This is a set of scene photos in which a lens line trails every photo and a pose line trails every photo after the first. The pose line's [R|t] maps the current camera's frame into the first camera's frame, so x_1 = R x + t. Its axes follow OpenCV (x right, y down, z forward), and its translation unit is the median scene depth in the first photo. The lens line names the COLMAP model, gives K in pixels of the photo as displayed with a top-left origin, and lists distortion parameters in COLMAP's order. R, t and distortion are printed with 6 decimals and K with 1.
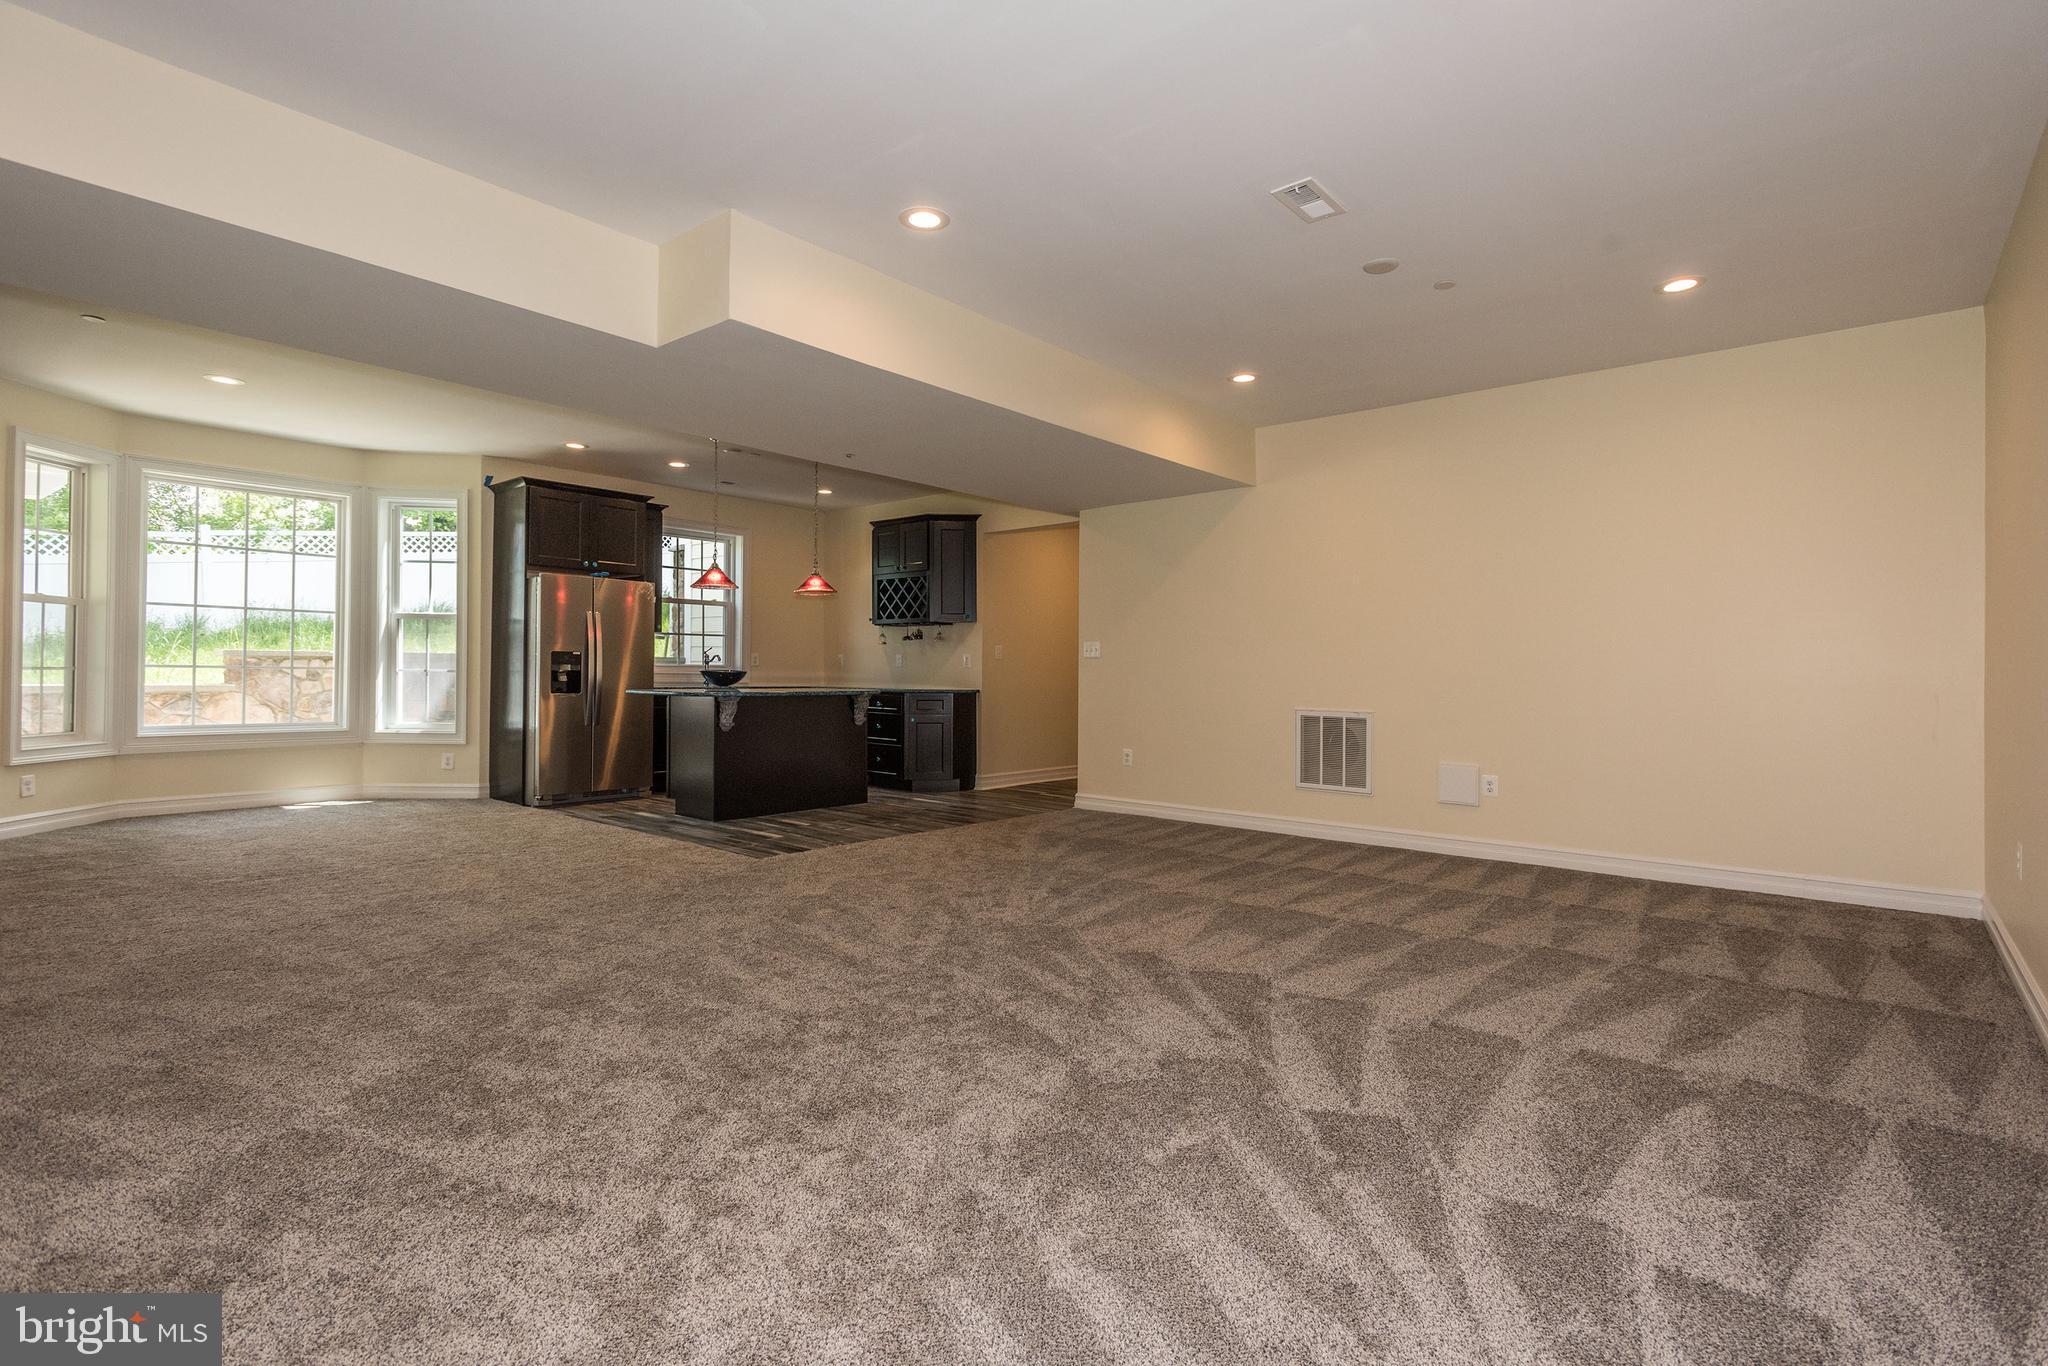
lens RADIAL K [[960.9, 0, 1036.9], [0, 960.9, 679.6], [0, 0, 1]] dist [0.013798, -0.000742]
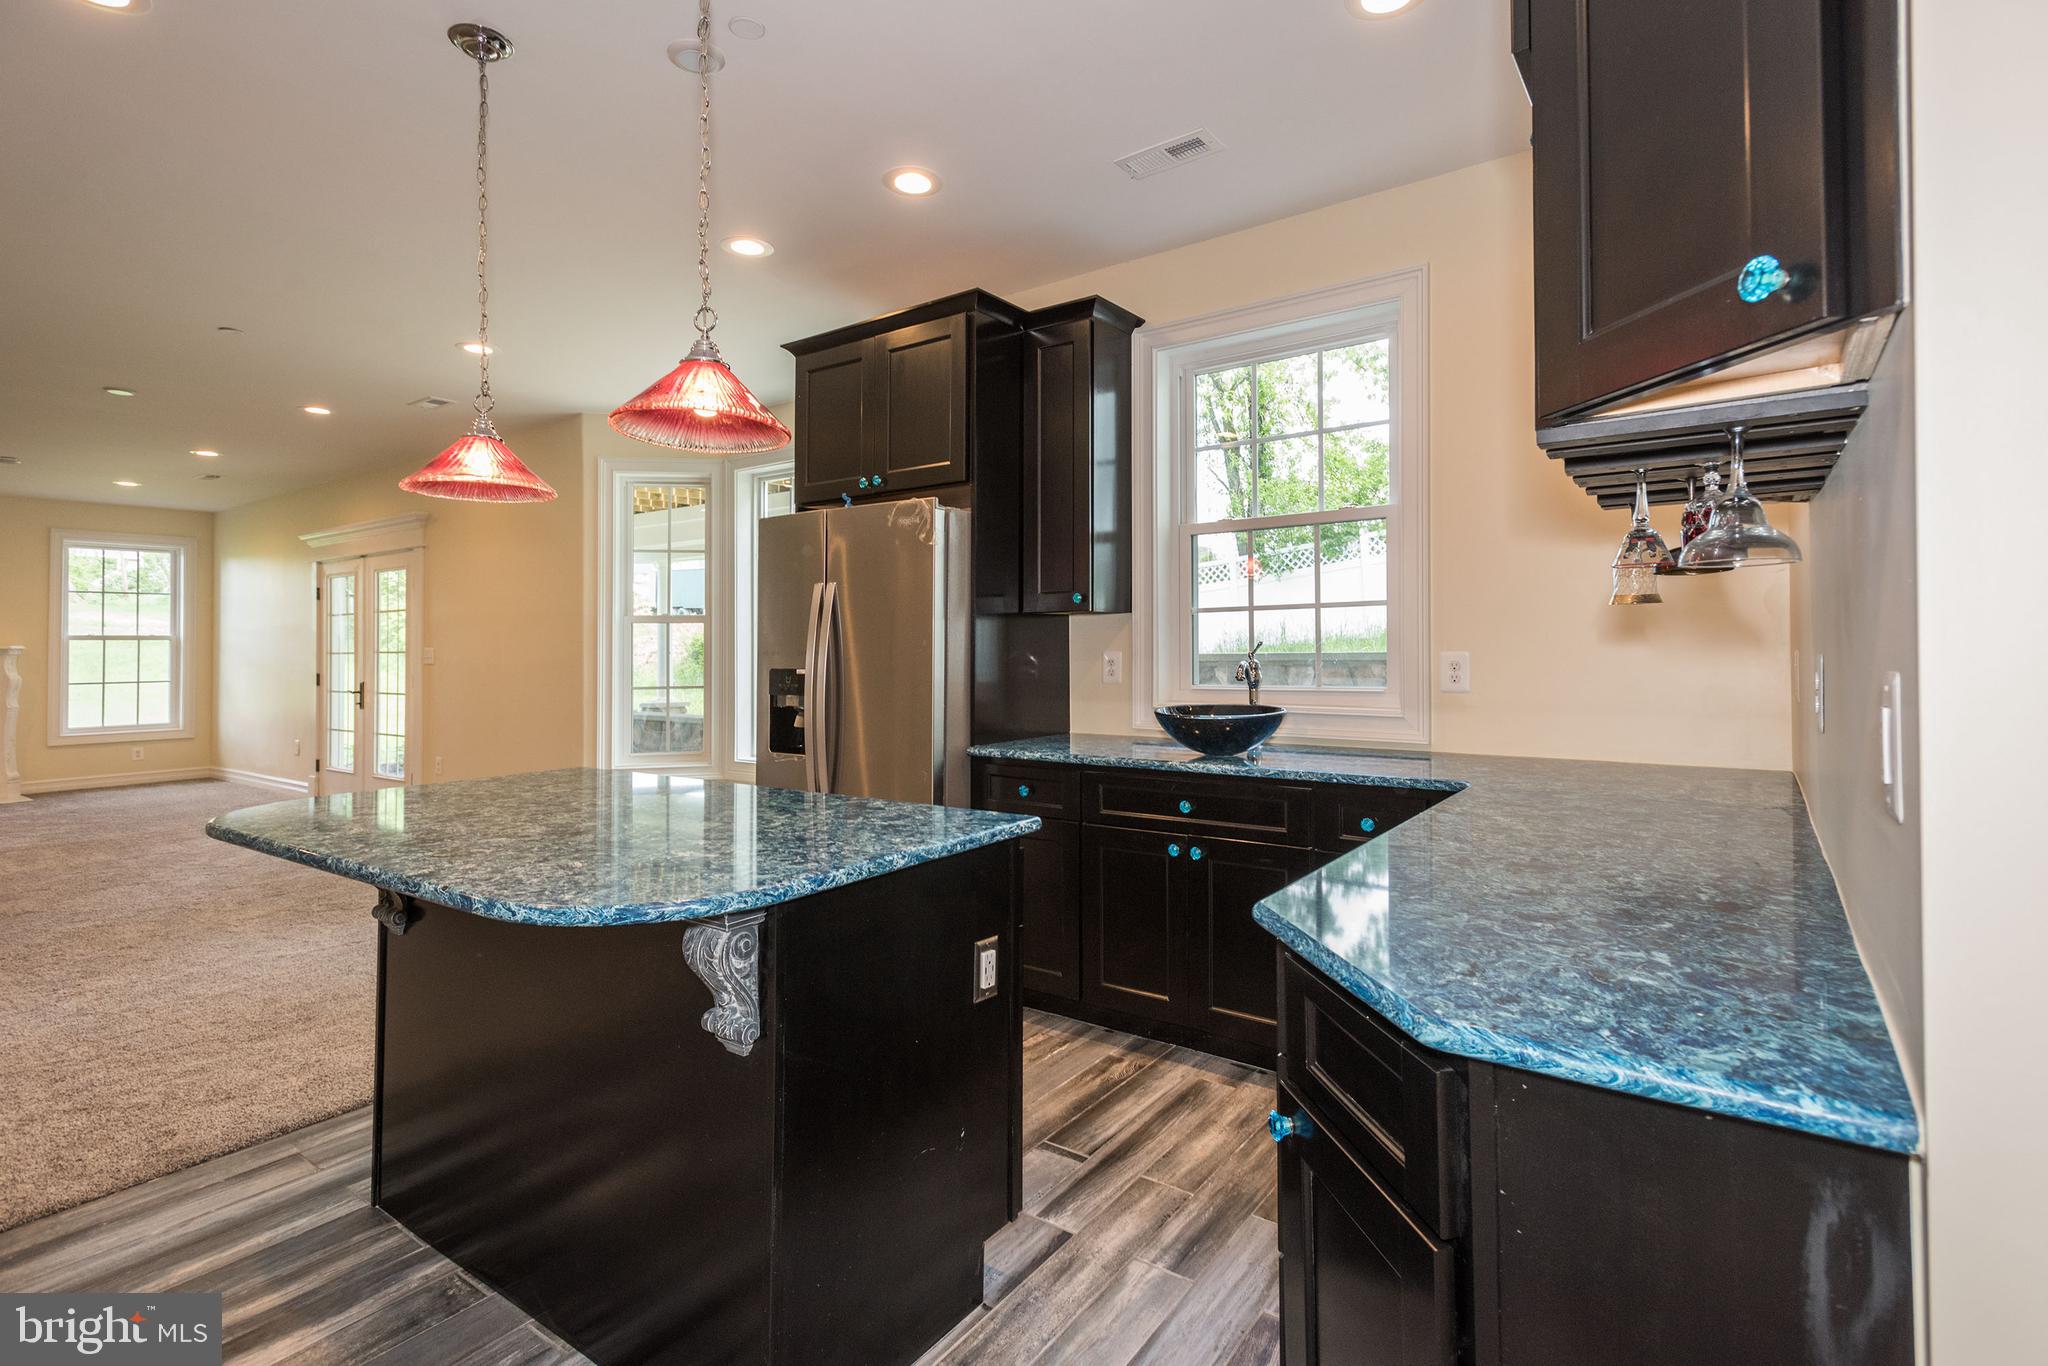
lens RADIAL K [[980.7, 0, 1022.0], [0, 980.7, 630.4], [0, 0, 1]] dist [0.012278, 0.000220]
pose [[0.106954, -0.023762, -0.993980, 0.023571], [0.009357, 0.999694, -0.022891, -0.035364], [0.994220, -0.006852, 0.107143, 1.049409]]
